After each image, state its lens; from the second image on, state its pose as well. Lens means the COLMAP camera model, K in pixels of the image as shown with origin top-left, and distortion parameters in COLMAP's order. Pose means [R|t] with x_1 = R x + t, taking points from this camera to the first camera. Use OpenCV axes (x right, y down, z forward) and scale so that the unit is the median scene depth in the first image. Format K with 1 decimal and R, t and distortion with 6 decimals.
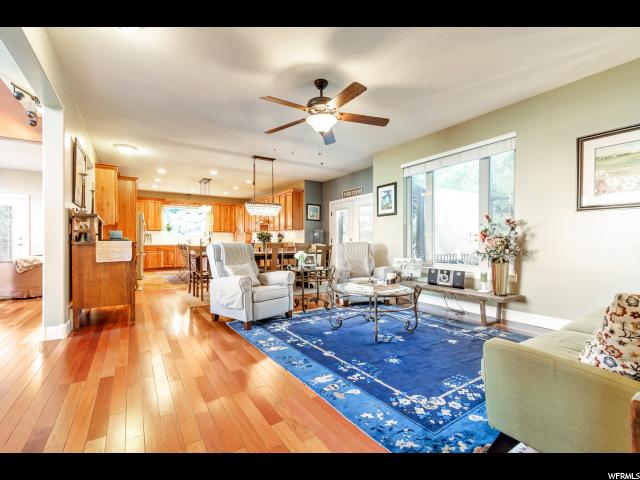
lens RADIAL K [[287.6, 0, 320.0], [0, 287.6, 240.0], [0, 0, 1]] dist [-0.000091, 0.000449]
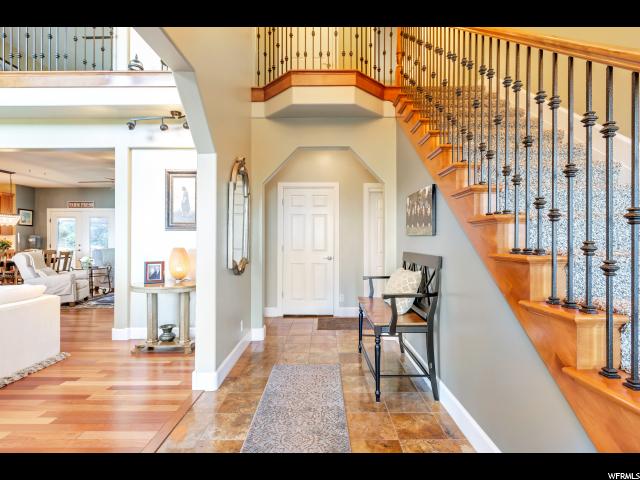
lens RADIAL K [[326.1, 0, 320.0], [0, 326.1, 240.0], [0, 0, 1]] dist [0.001275, 0.000616]
pose [[0.550110, 0.001334, 0.835091, -0.412594], [-0.009921, 0.999939, 0.004938, -0.034686], [-0.835033, -0.011001, 0.550089, -0.476434]]
